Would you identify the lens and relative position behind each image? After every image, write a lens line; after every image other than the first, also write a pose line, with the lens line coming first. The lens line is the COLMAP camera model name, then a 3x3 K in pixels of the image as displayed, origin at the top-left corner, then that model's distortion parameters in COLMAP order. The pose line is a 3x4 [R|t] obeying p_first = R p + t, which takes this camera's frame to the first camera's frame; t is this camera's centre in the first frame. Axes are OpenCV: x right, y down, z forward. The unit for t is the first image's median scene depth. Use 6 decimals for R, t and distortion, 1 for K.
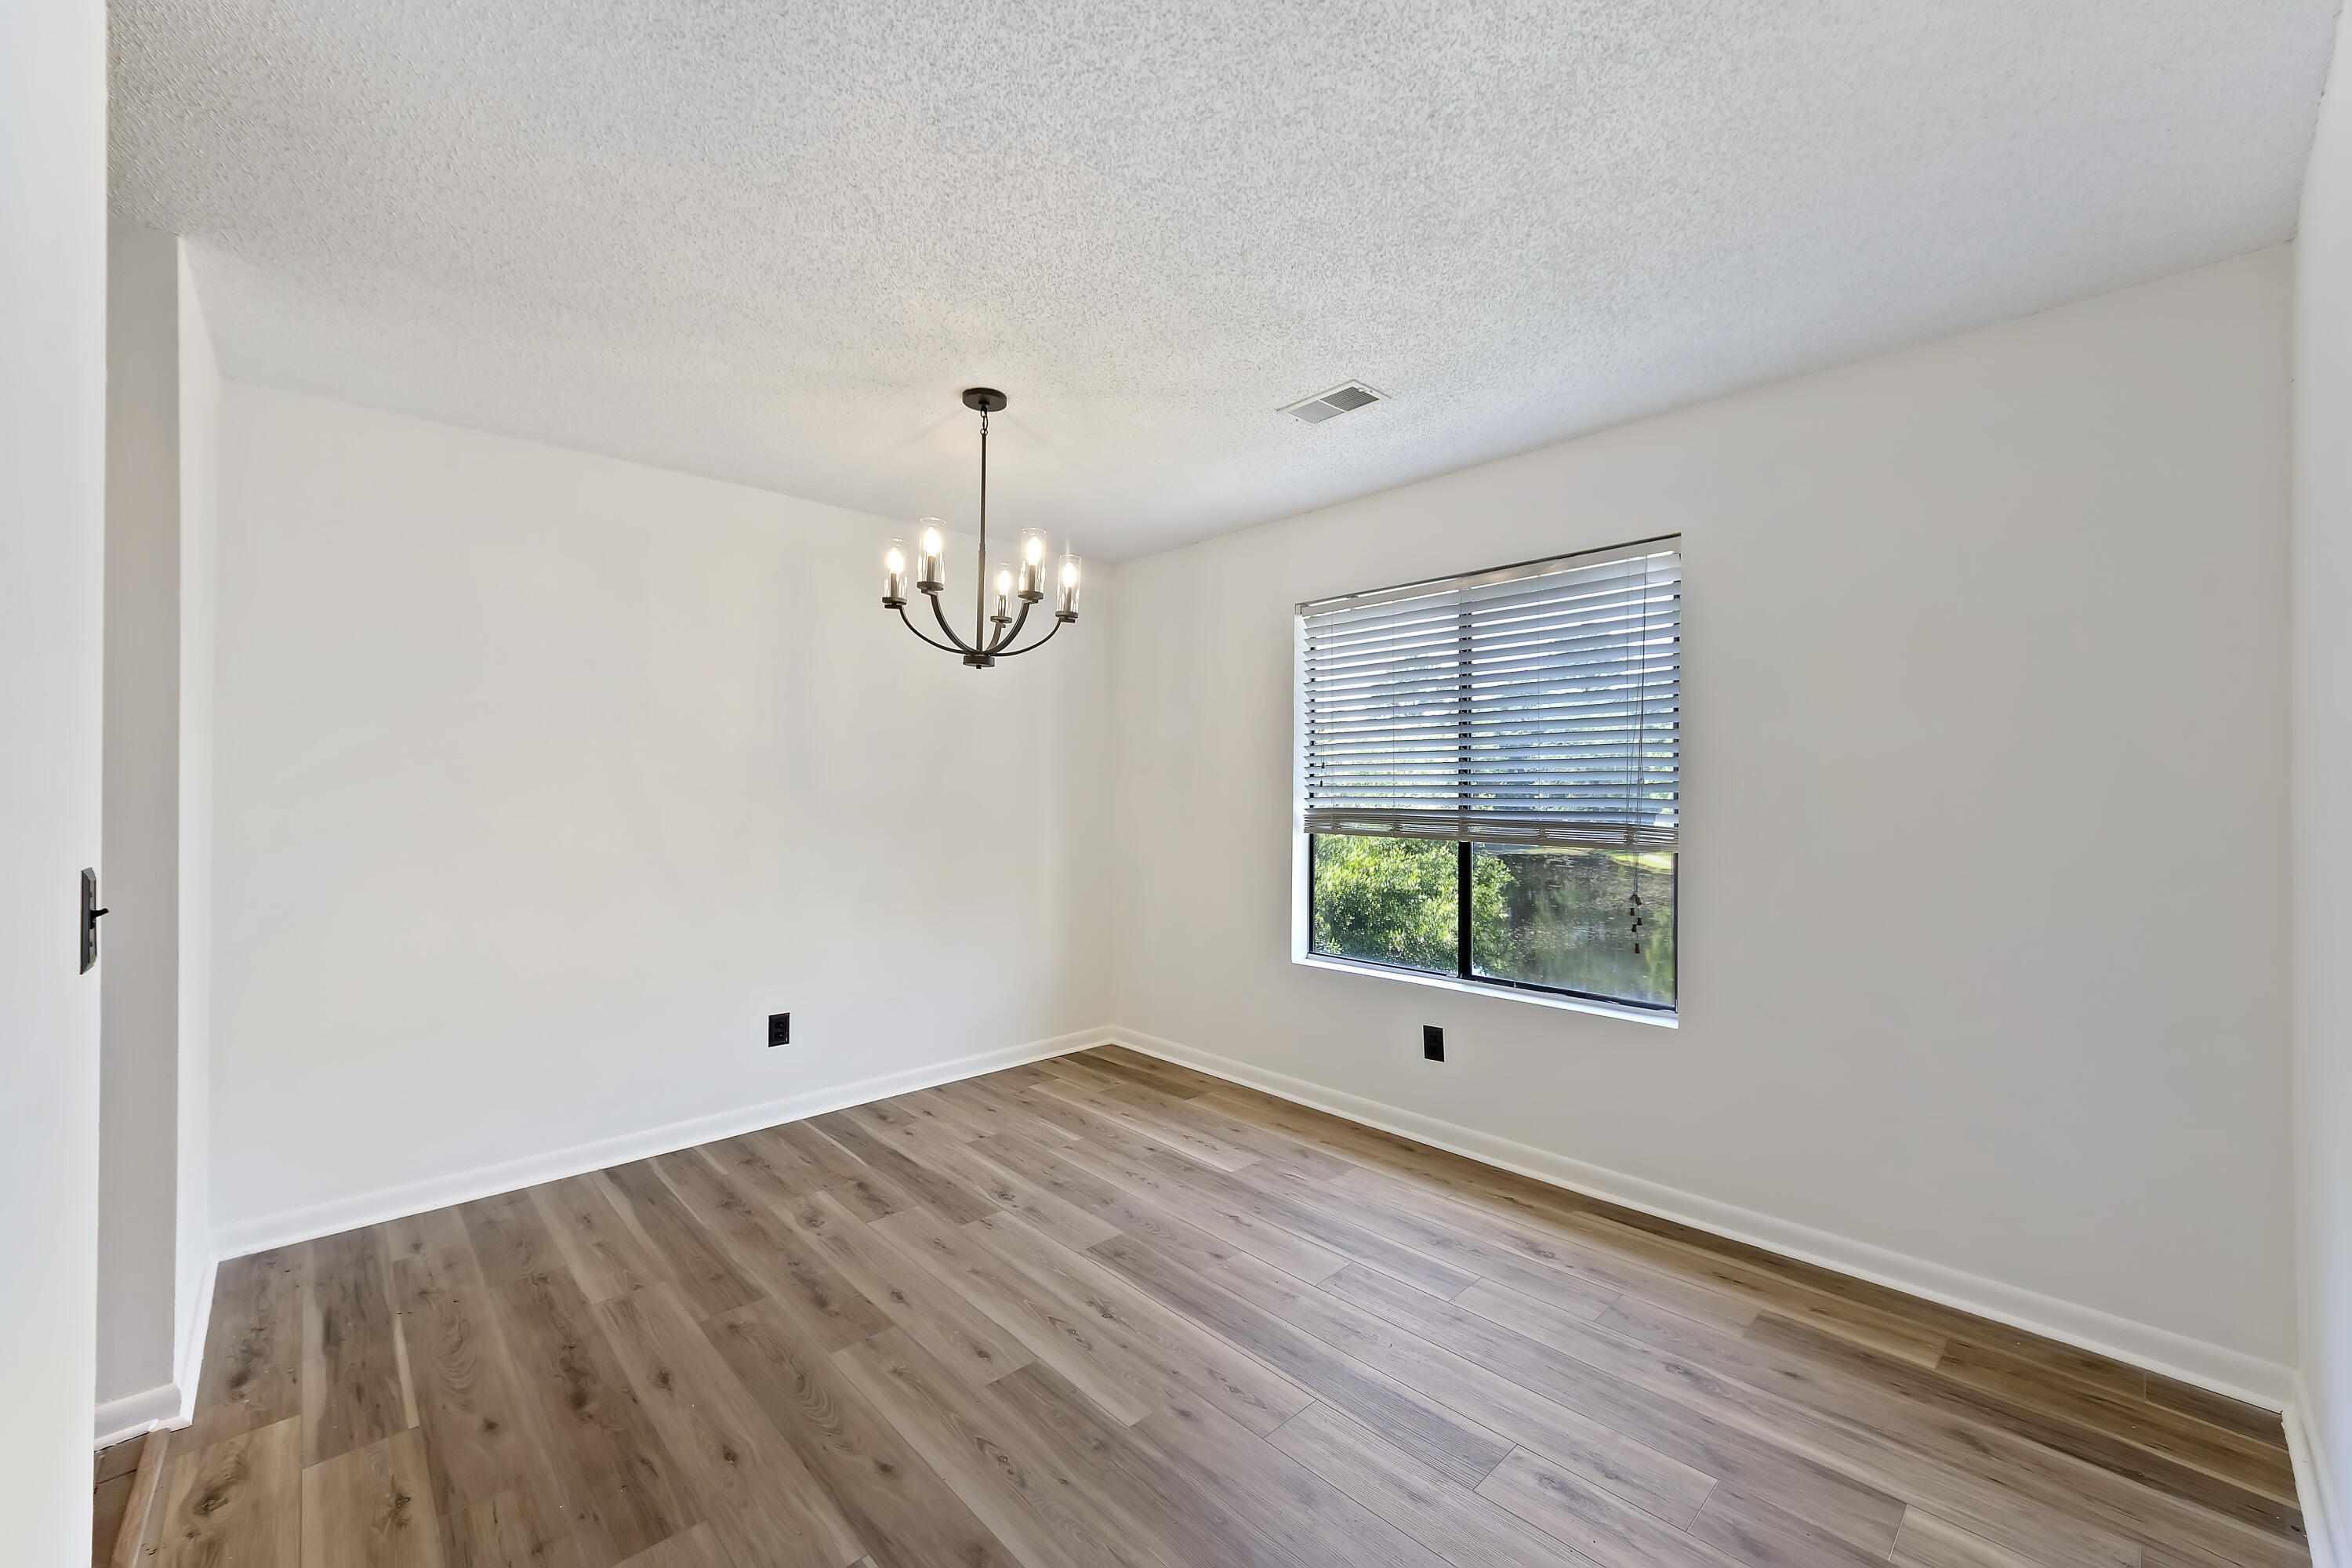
lens RADIAL K [[928.5, 0, 1174.3], [0, 928.5, 791.2], [0, 0, 1]] dist [-0.000405, 0.000008]
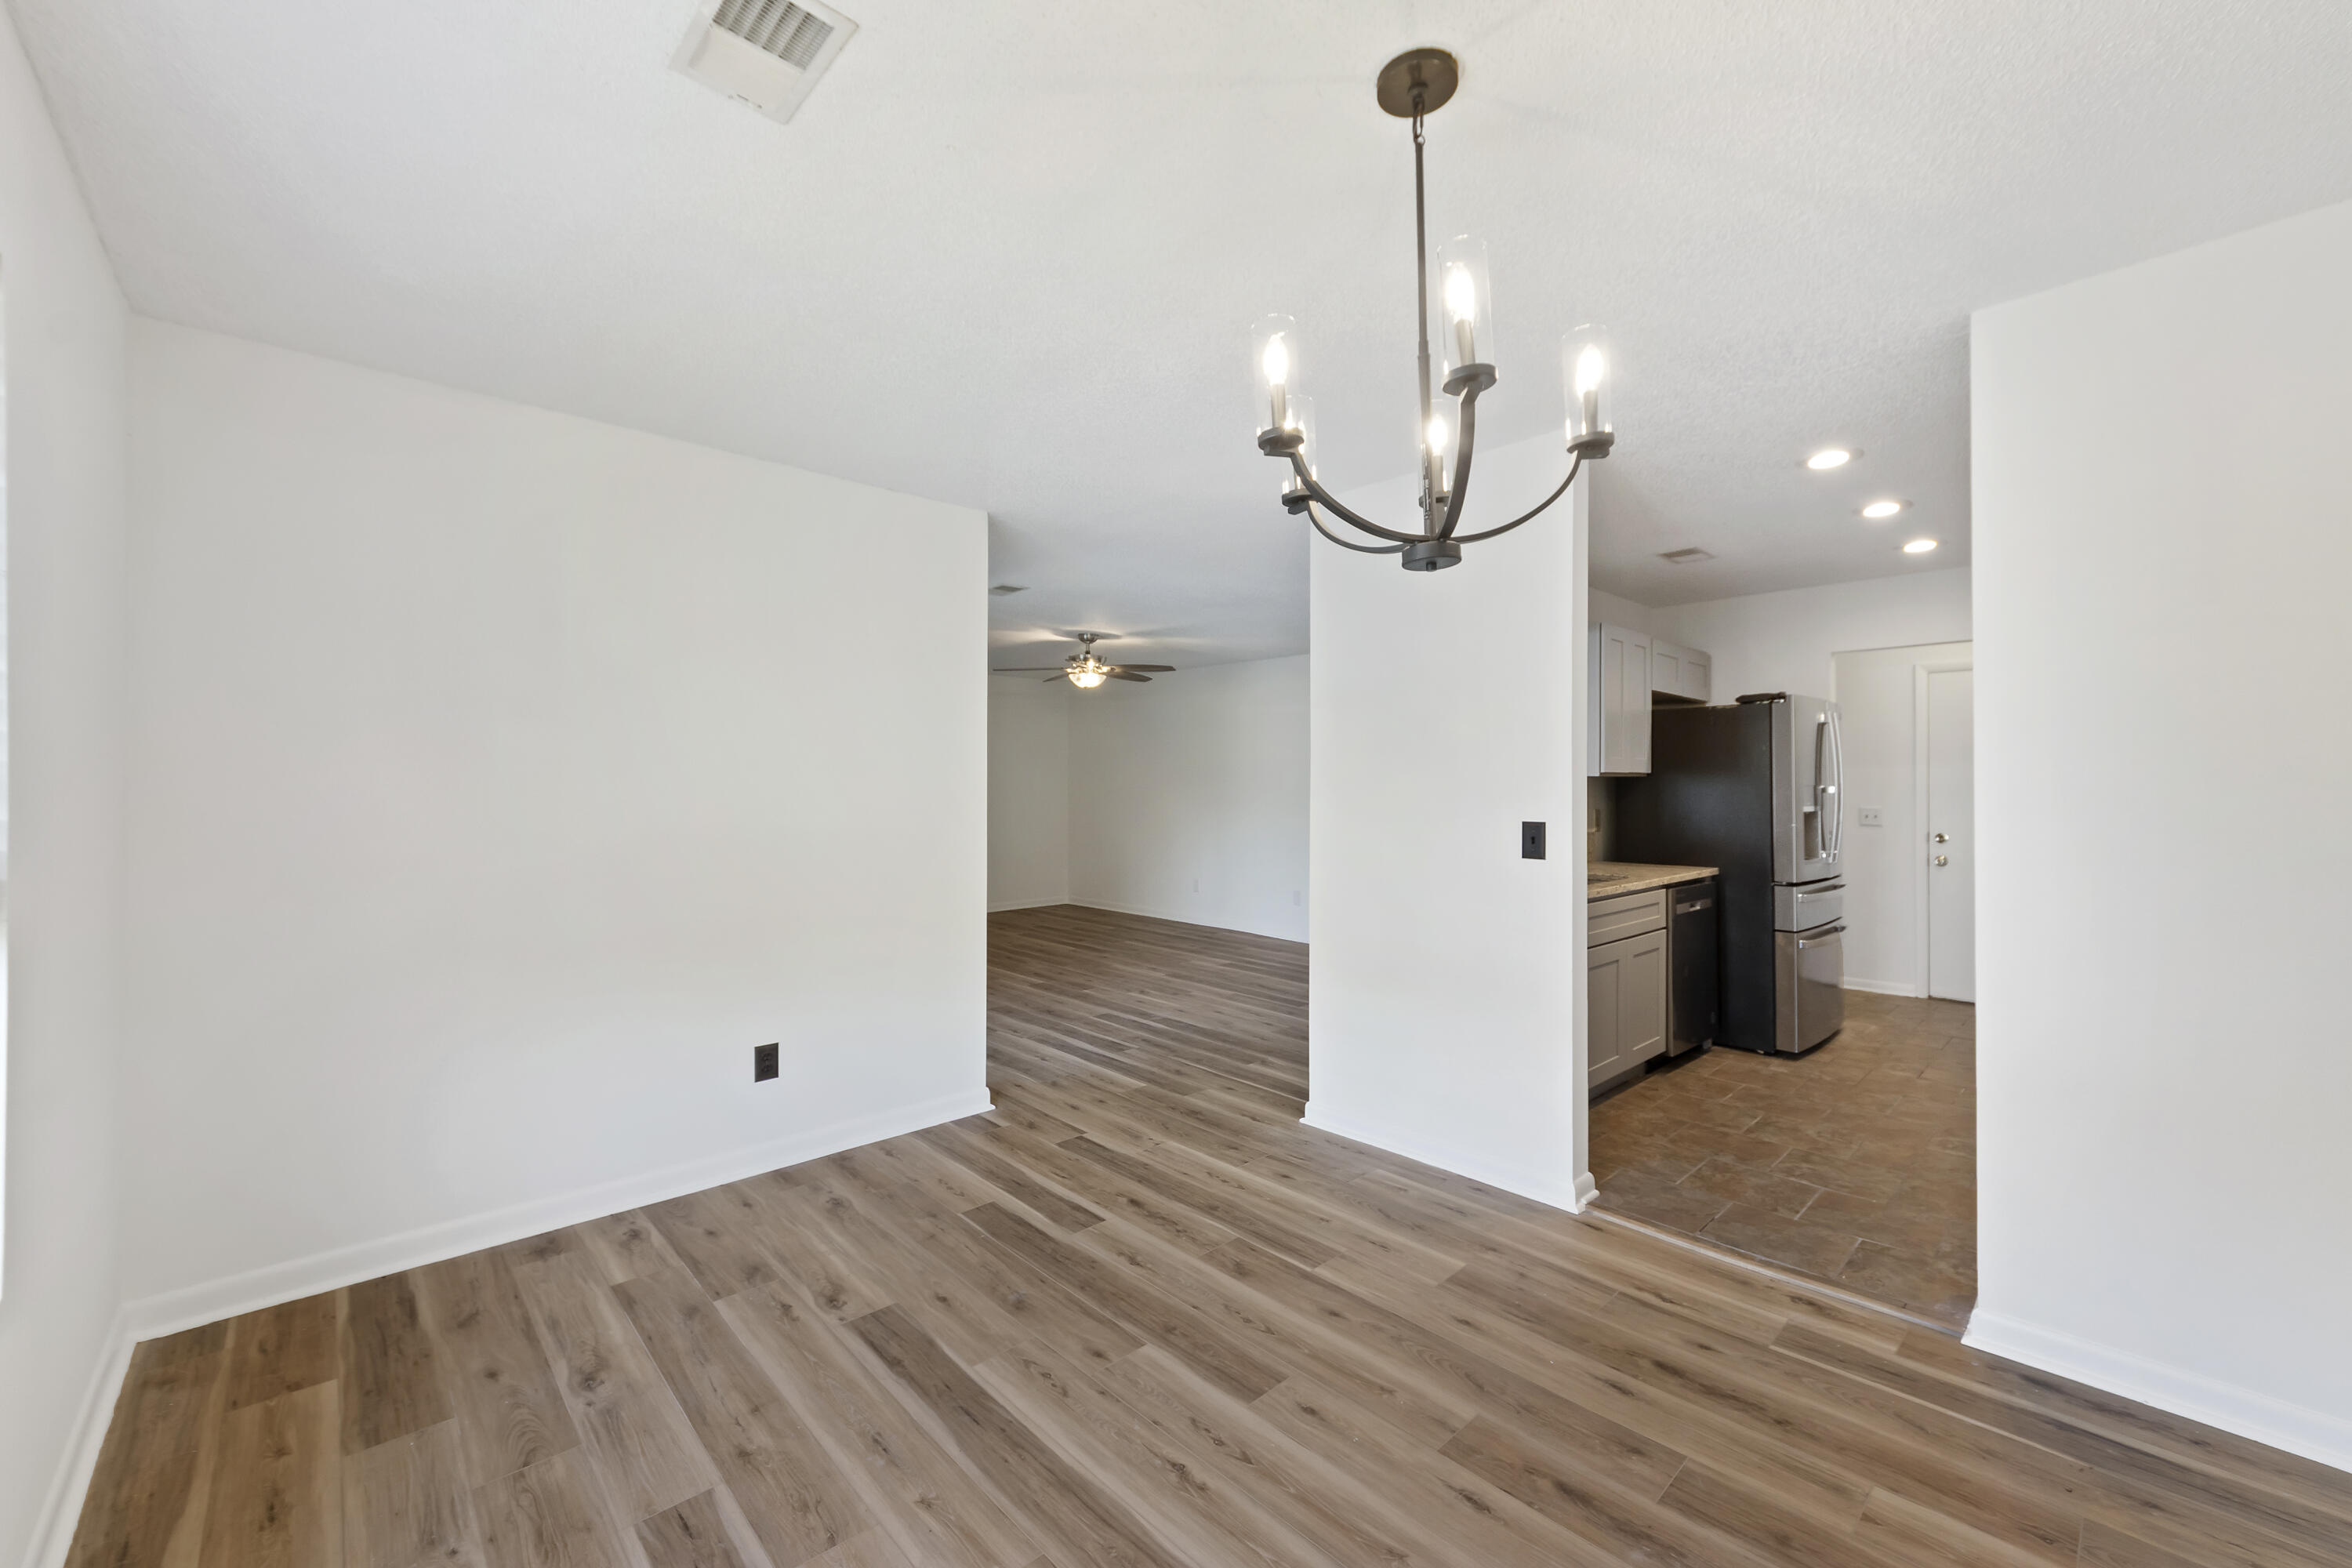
lens RADIAL K [[928.5, 0, 1174.3], [0, 928.5, 791.2], [0, 0, 1]] dist [-0.000405, 0.000008]
pose [[-0.999961, 0.002605, 0.008450, -0.076257], [0.002628, 0.999993, 0.002703, -0.005519], [-0.008443, 0.002725, -0.999961, 1.765741]]
